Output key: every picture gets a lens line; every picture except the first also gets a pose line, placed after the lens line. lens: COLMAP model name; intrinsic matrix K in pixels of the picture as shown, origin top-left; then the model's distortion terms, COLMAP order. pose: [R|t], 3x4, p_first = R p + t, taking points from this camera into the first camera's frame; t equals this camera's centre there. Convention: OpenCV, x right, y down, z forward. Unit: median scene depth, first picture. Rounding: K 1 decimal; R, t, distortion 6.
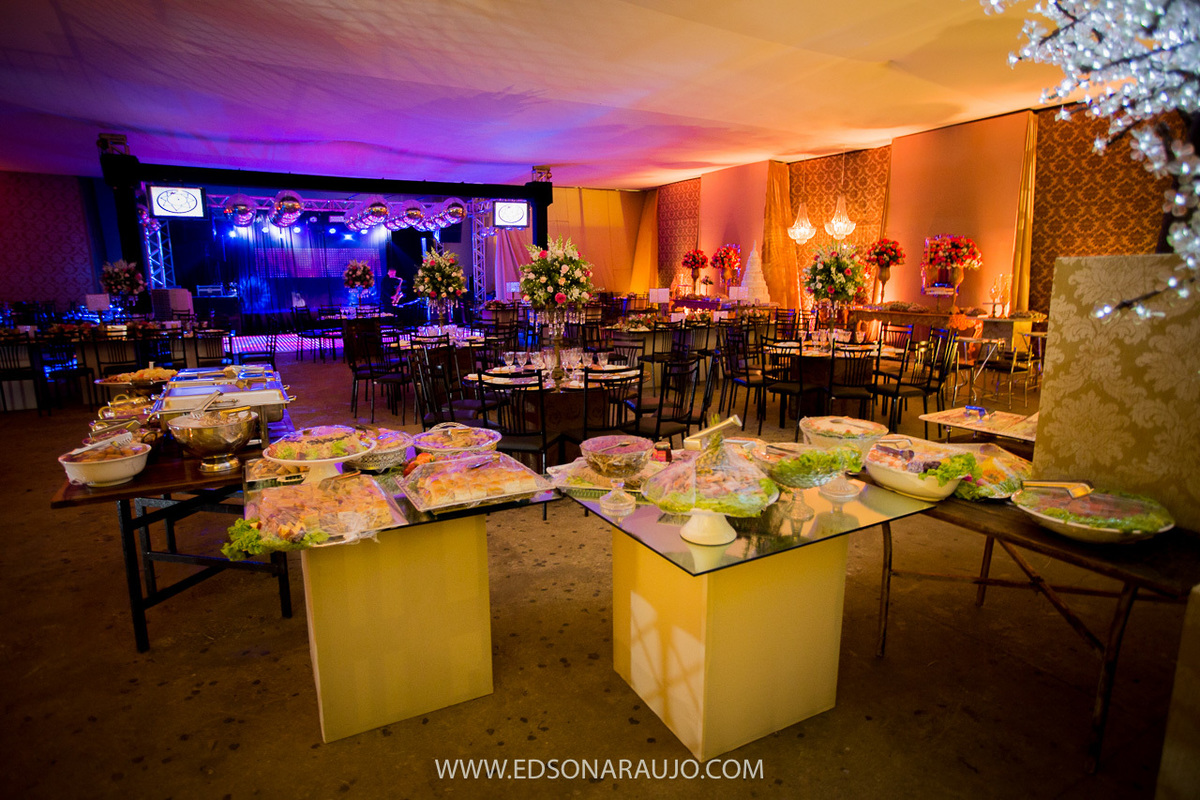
lens RADIAL K [[683.9, 0, 596.6], [0, 683.9, 398.8], [0, 0, 1]] dist [-0.028505, 0.000140]
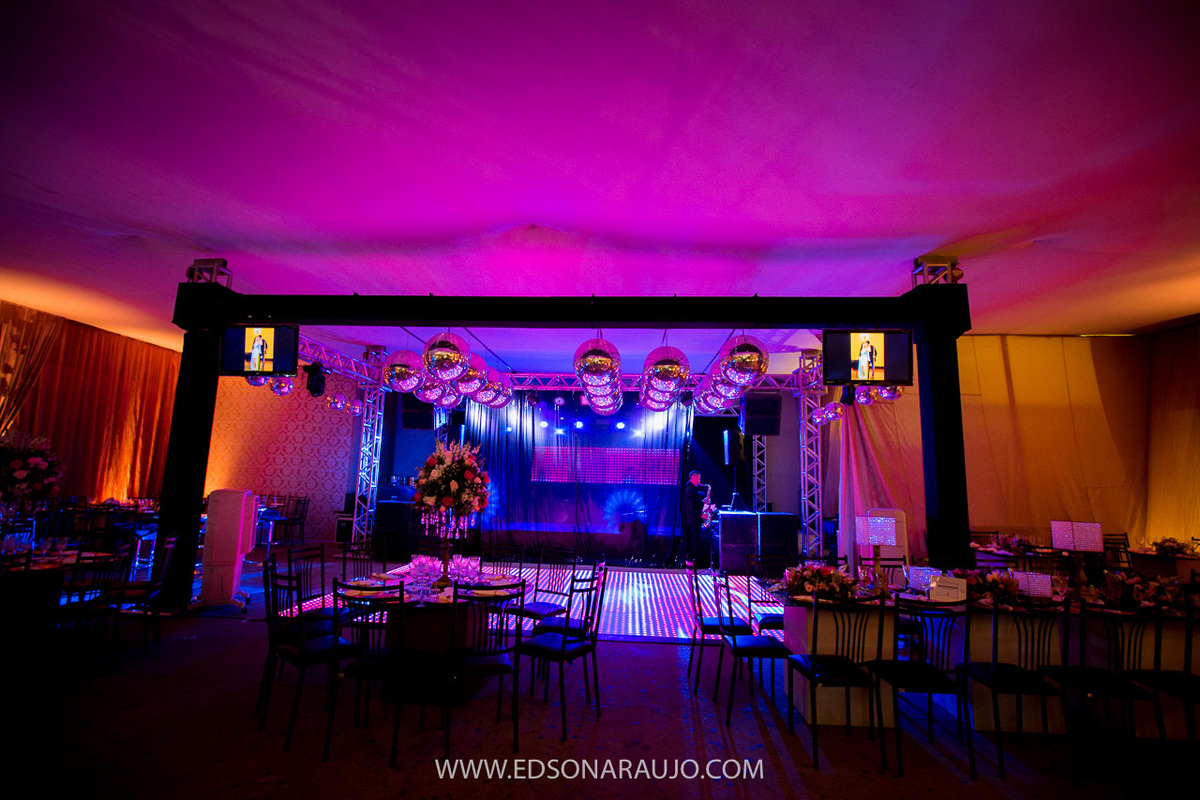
lens RADIAL K [[563.5, 0, 601.9], [0, 563.5, 401.7], [0, 0, 1]] dist [-0.018510, 0.000066]
pose [[0.846869, -0.045625, -0.529841, -0.076860], [-0.125420, 0.951074, -0.282362, -0.113549], [0.516801, 0.305576, 0.799713, 0.607184]]
